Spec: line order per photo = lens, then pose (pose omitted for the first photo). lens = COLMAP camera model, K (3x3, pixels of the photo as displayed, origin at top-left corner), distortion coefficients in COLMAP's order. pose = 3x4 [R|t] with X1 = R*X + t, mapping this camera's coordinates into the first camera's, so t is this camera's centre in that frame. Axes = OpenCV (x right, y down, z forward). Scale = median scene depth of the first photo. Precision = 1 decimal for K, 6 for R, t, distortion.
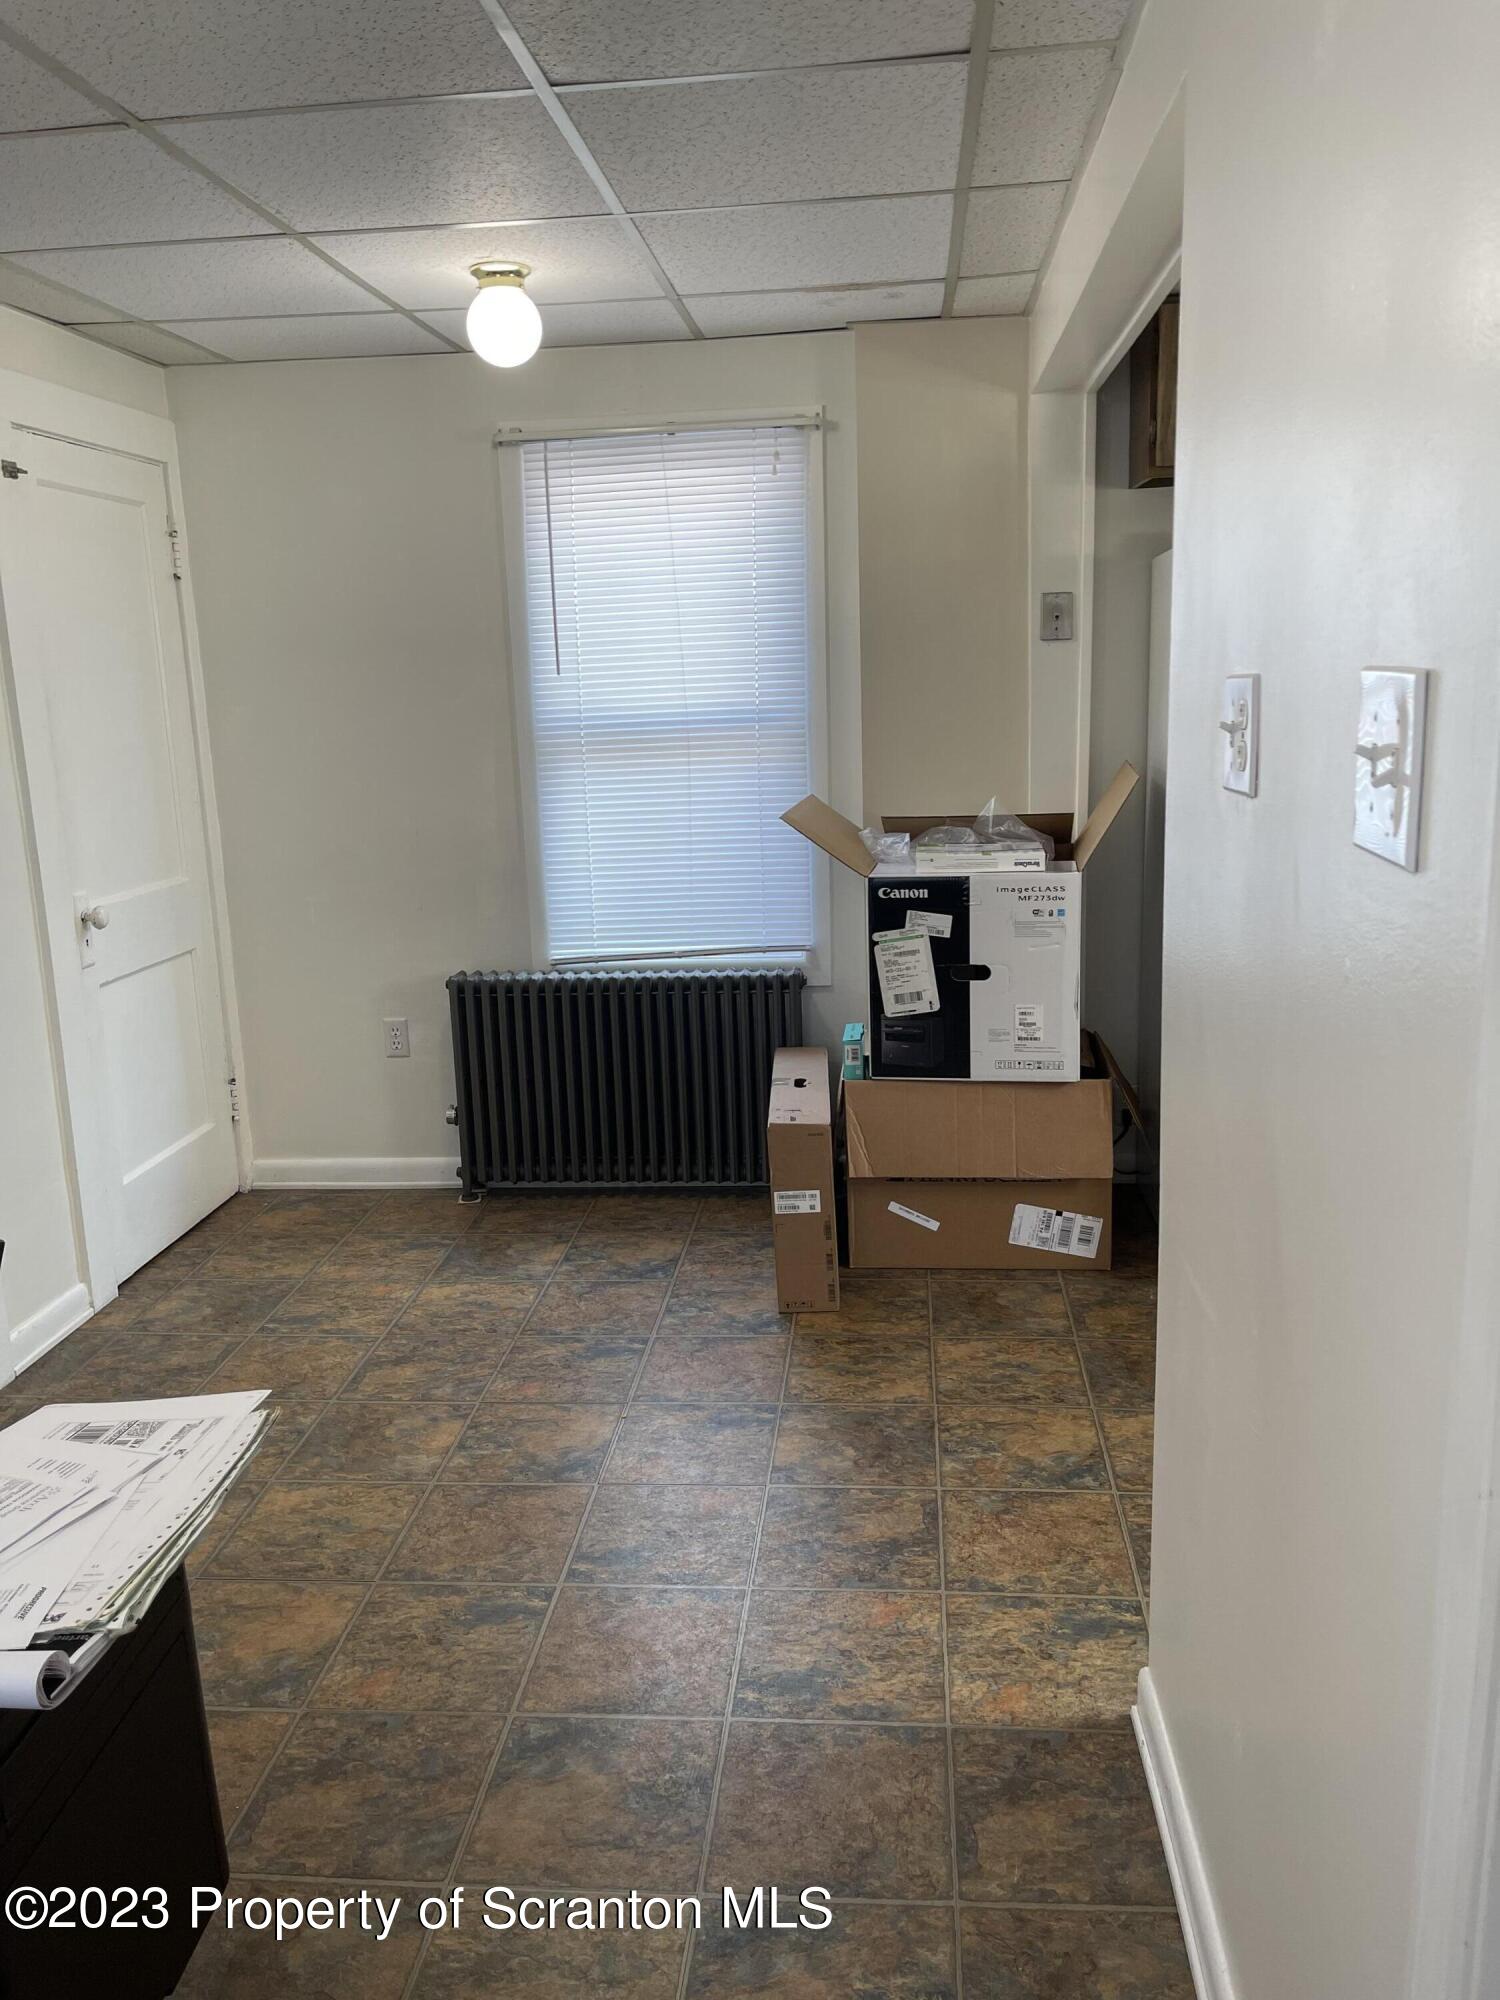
lens RADIAL K [[1512.2, 0, 748.8], [0, 1512.2, 996.2], [0, 0, 1]] dist [0.061191, -0.047224]
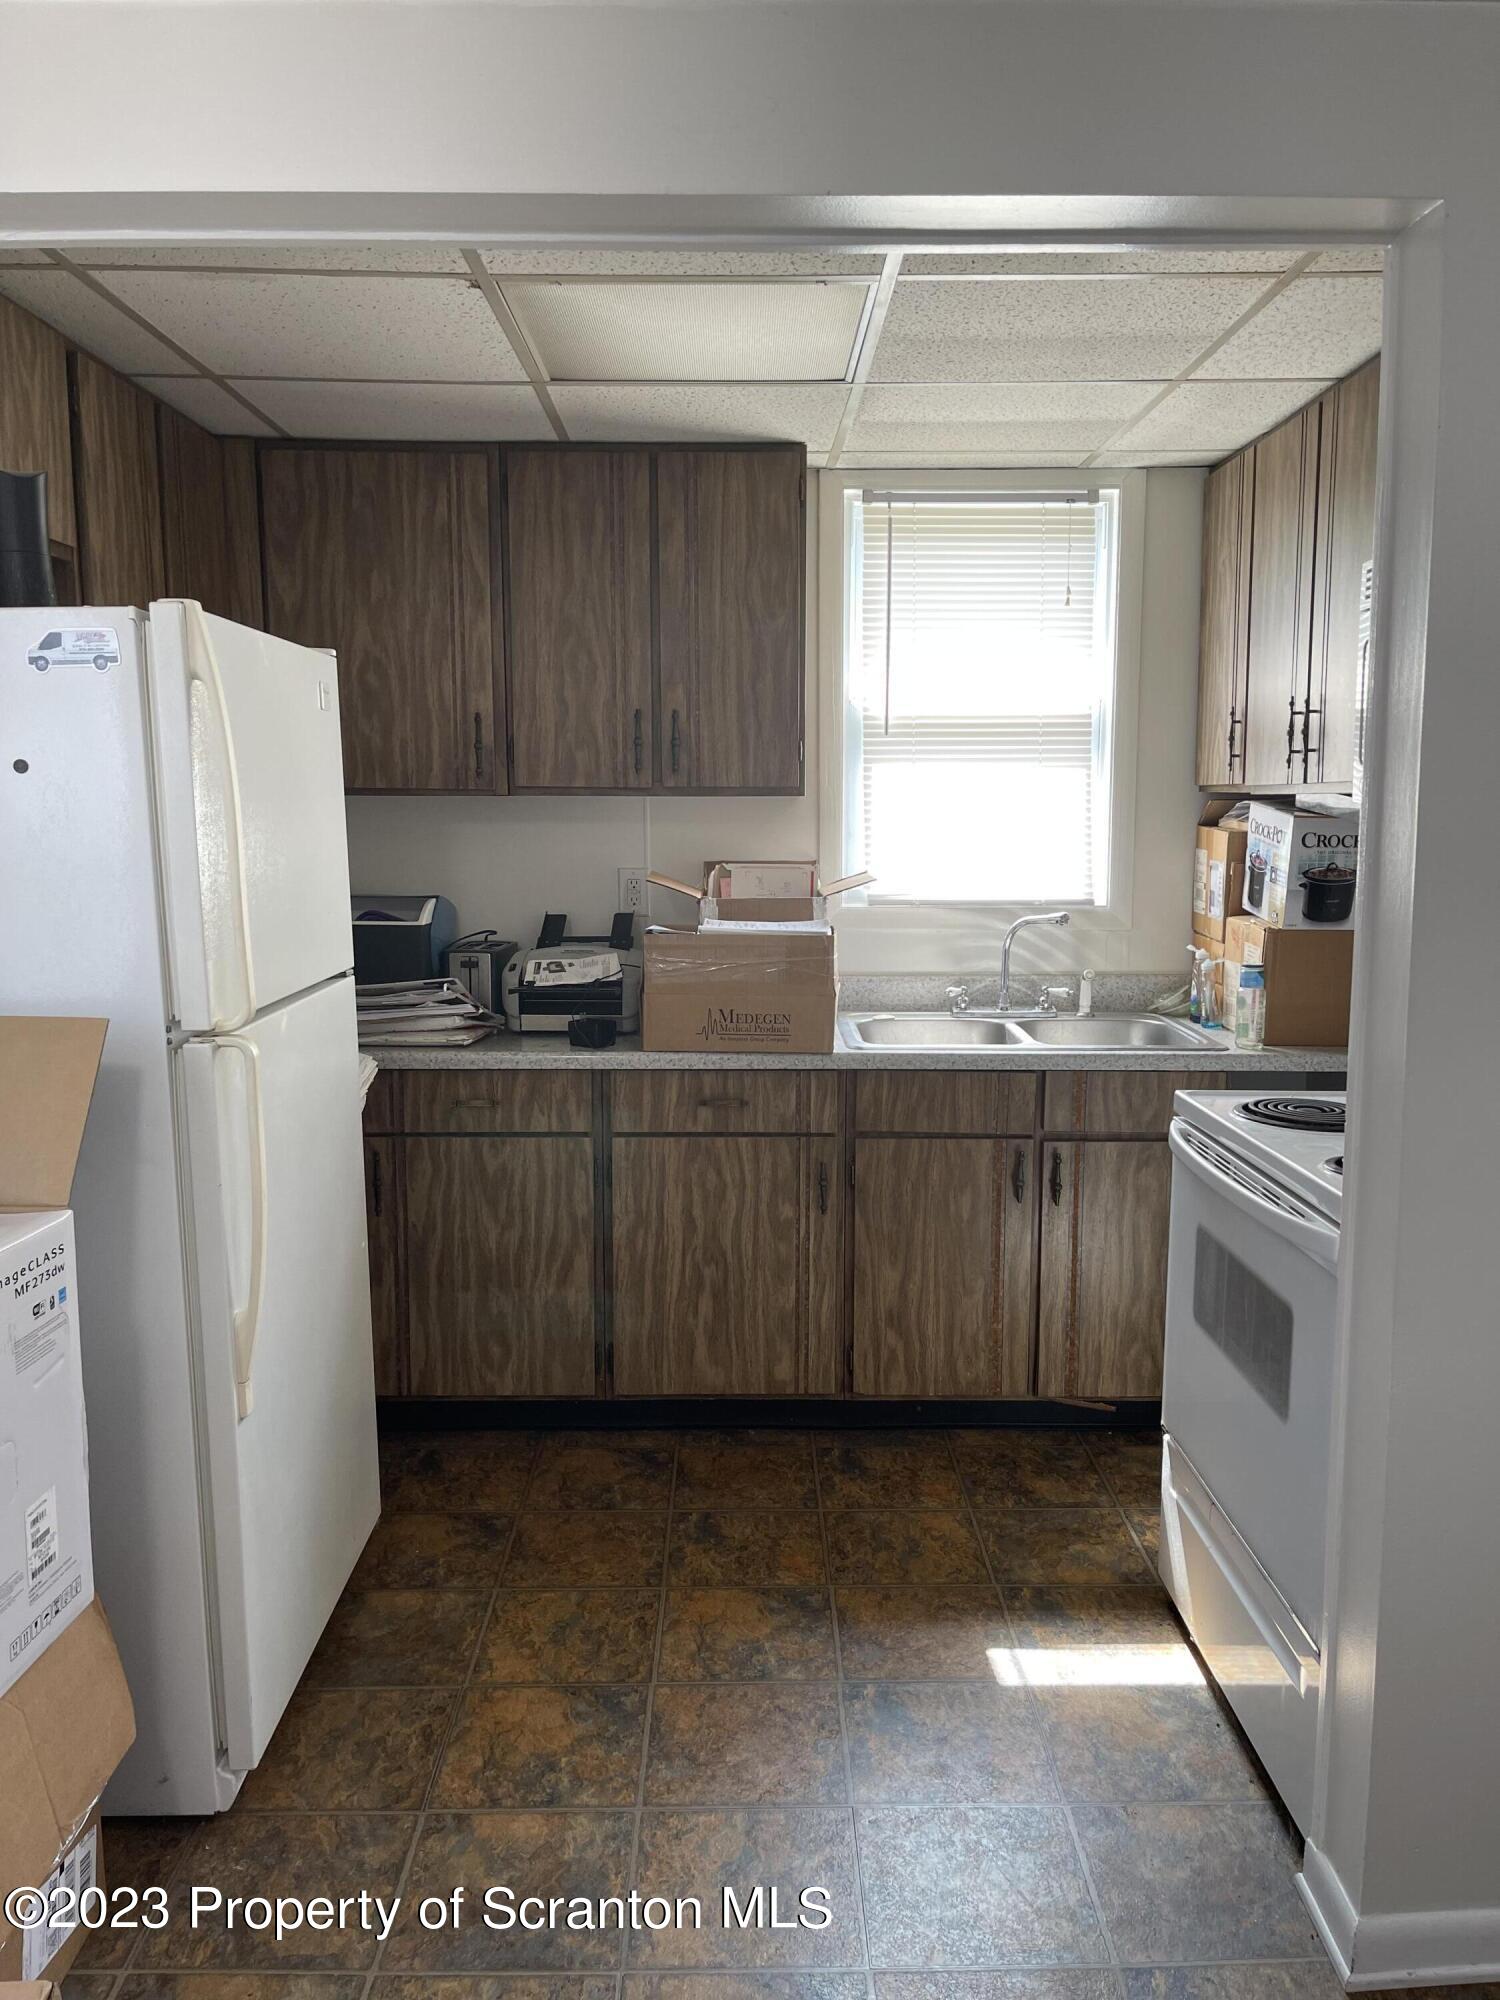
lens RADIAL K [[1512.2, 0, 748.3], [0, 1512.2, 1003.1], [0, 0, 1]] dist [0.061191, -0.047224]
pose [[0.108142, 0.158350, -0.981443, 0.592010], [-0.211317, 0.968333, 0.132950, -0.181128], [0.971417, 0.193018, 0.138179, 0.749597]]
